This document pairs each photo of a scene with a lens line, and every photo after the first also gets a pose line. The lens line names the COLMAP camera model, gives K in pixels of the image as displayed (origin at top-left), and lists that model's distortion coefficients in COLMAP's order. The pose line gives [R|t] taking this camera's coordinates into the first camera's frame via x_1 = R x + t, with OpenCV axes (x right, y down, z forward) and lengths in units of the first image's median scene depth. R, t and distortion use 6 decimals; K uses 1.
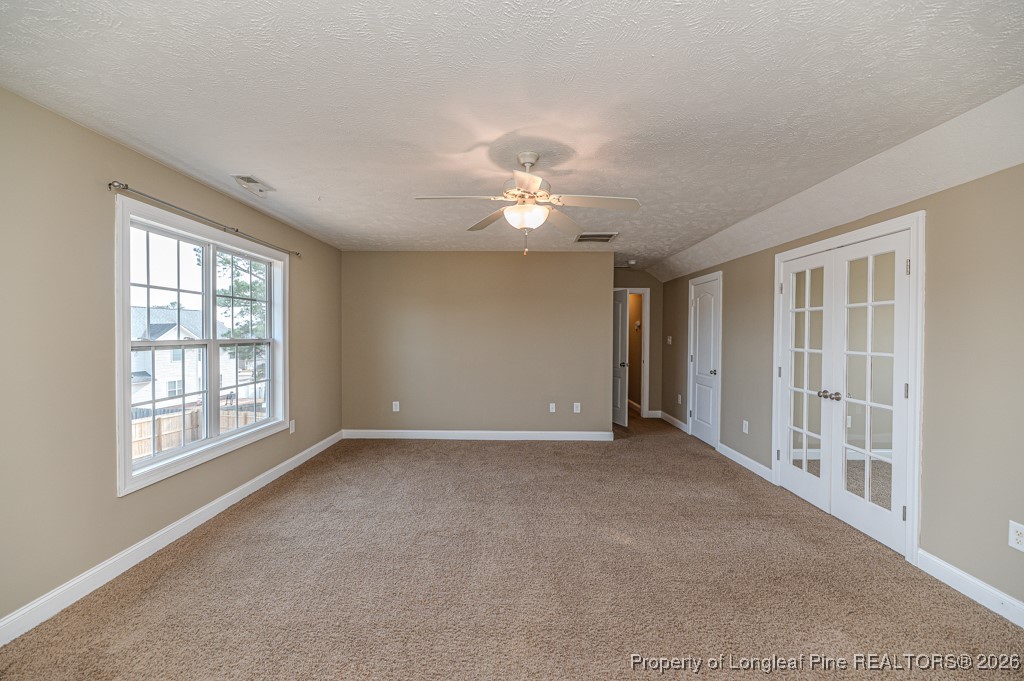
lens RADIAL K [[415.5, 0, 513.4], [0, 415.5, 336.8], [0, 0, 1]] dist [0.002621, 0.000203]
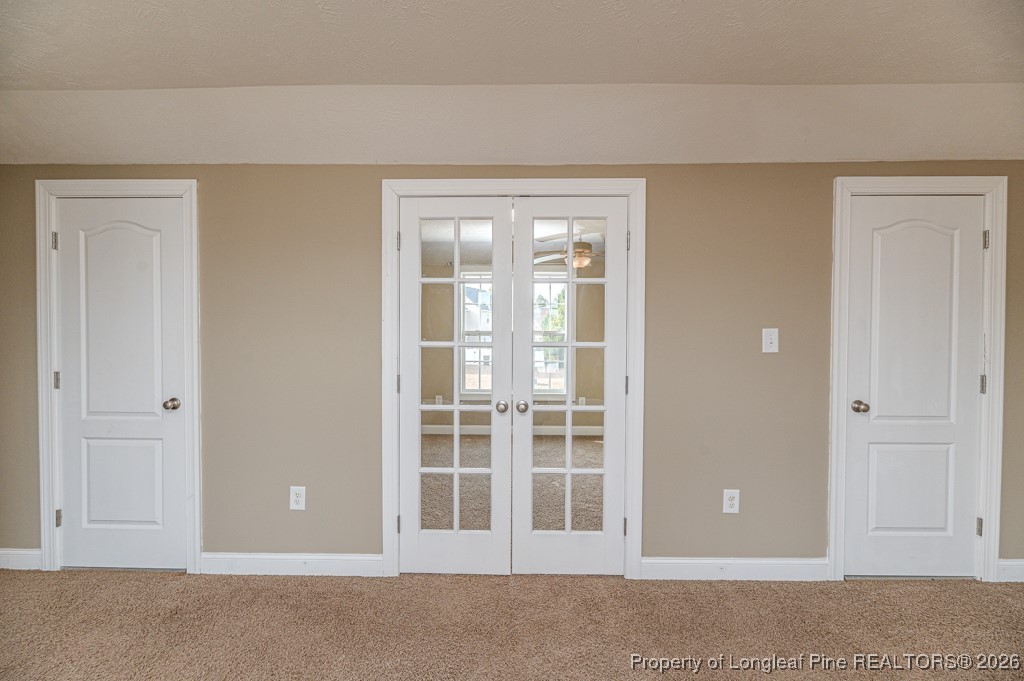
lens RADIAL K [[456.3, 0, 512.1], [0, 456.3, 327.9], [0, 0, 1]] dist [-0.001228, -0.004337]
pose [[0.011277, -0.022201, 0.999690, -0.001836], [0.004008, 0.999746, 0.022157, -0.007283], [-0.999928, 0.003757, 0.011363, 0.785631]]
